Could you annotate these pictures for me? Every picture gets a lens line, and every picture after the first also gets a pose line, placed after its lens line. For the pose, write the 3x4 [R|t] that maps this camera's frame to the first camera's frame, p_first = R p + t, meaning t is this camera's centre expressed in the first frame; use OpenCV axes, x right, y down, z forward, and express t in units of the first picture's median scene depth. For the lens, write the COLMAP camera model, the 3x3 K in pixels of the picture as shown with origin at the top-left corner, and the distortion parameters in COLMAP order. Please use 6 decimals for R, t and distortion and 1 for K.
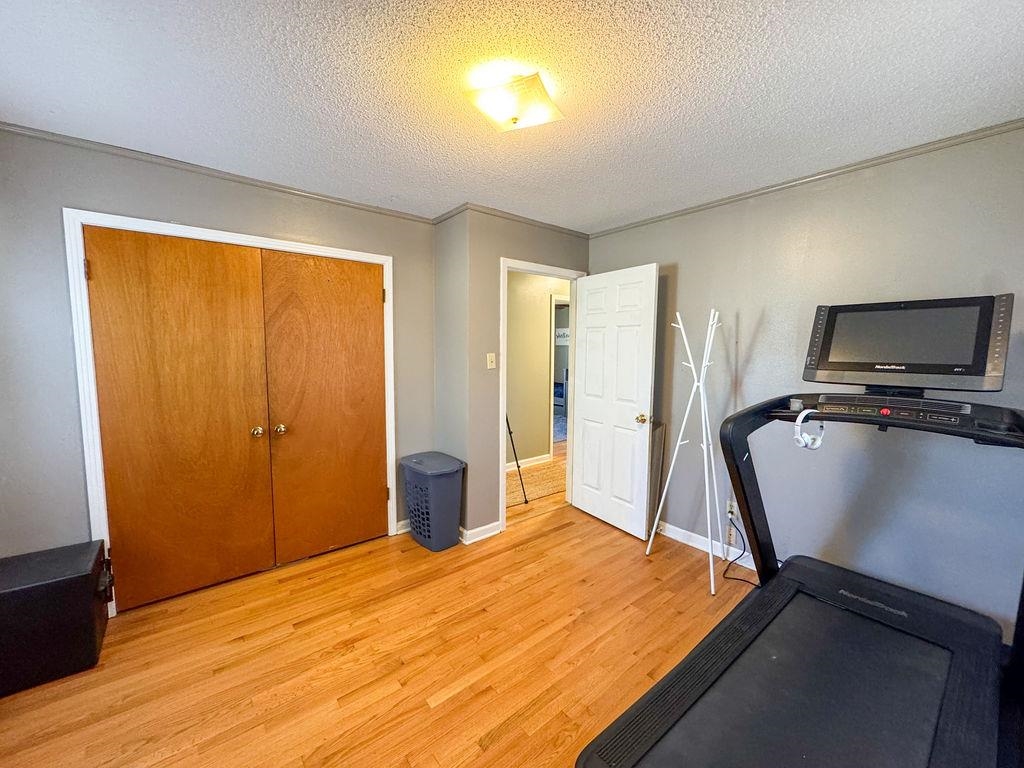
lens RADIAL K [[412.4, 0, 513.6], [0, 412.4, 384.1], [0, 0, 1]] dist [-0.002594, 0.000275]
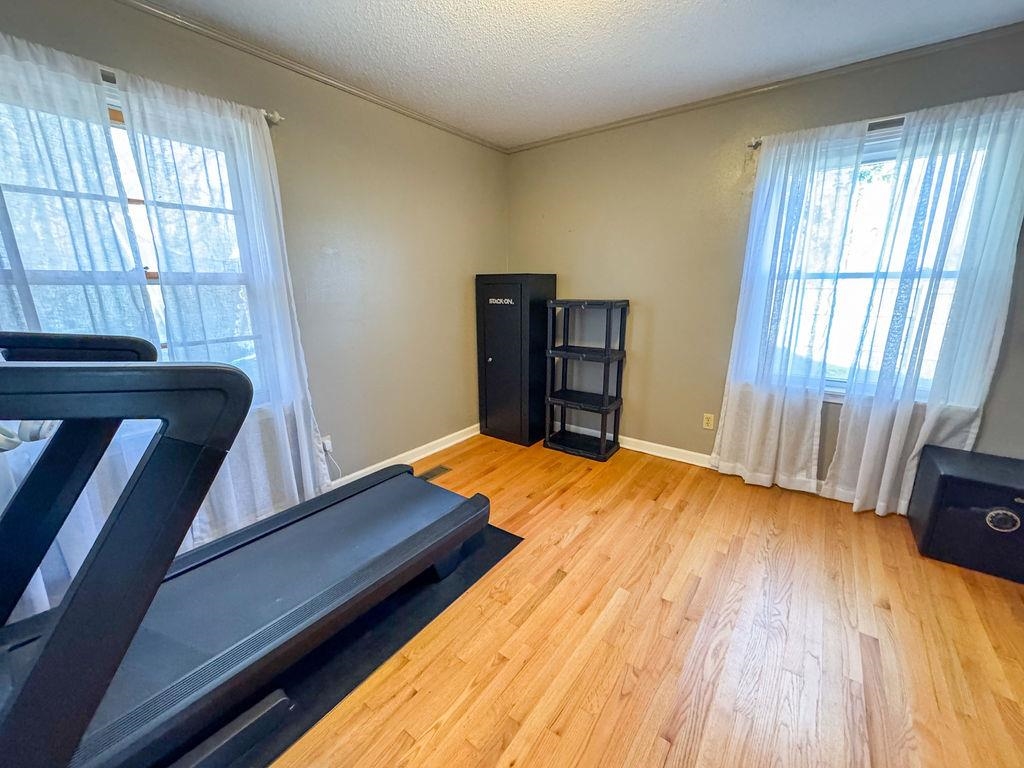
lens RADIAL K [[412.4, 0, 511.8], [0, 412.4, 384.4], [0, 0, 1]] dist [-0.002594, 0.000275]
pose [[-0.968128, 0.057072, -0.243865, 0.289994], [-0.026173, 0.945304, 0.325139, -0.076934], [0.249083, 0.321160, -0.913682, 1.583192]]
